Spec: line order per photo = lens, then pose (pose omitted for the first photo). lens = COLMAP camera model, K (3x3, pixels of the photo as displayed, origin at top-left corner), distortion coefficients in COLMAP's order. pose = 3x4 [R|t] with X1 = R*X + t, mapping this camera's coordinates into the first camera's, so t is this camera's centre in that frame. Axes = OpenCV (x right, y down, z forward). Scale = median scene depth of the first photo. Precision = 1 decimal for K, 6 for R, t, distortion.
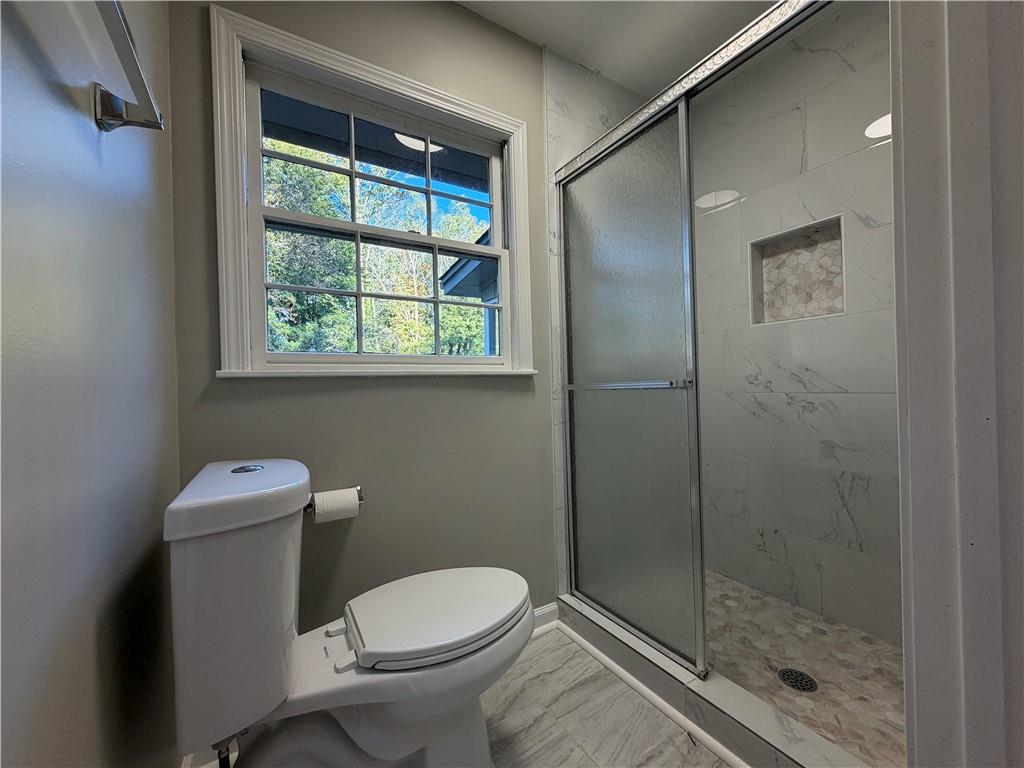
lens RADIAL K [[407.2, 0, 510.3], [0, 407.2, 384.0], [0, 0, 1]] dist [0.000010, -0.000028]
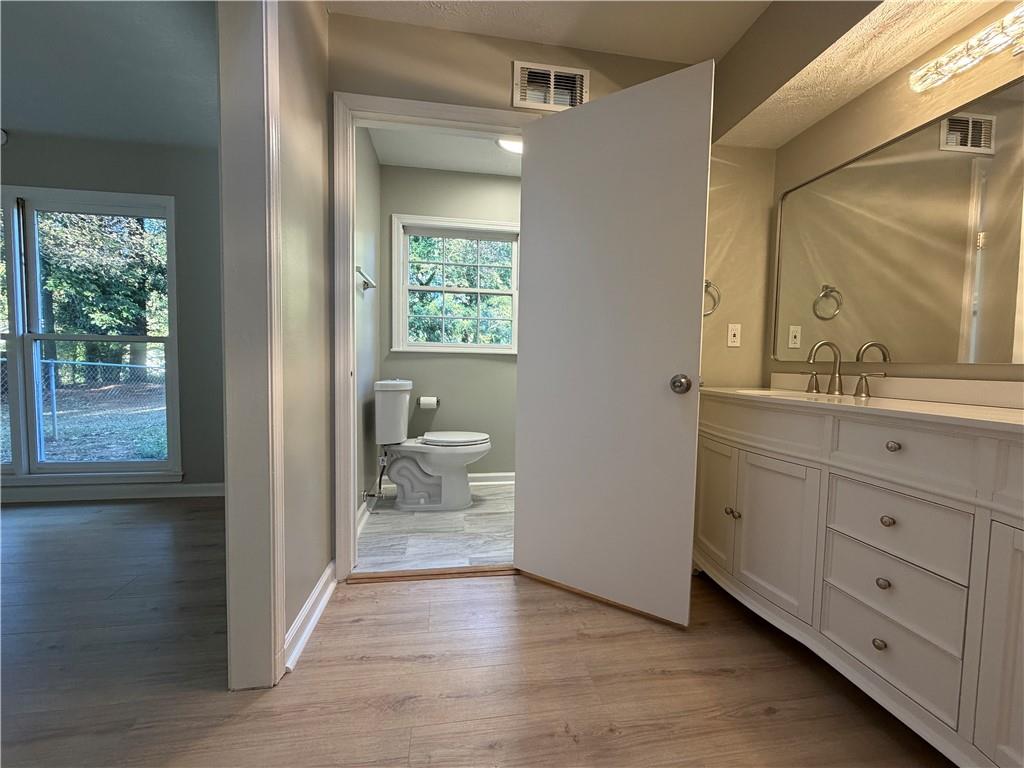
lens RADIAL K [[407.2, 0, 510.3], [0, 407.2, 384.0], [0, 0, 1]] dist [0.000010, -0.000028]
pose [[0.922842, 0.062230, -0.380118, 0.999080], [-0.040829, 0.997107, 0.064114, -0.005572], [0.383008, -0.043647, 0.922713, -1.145234]]
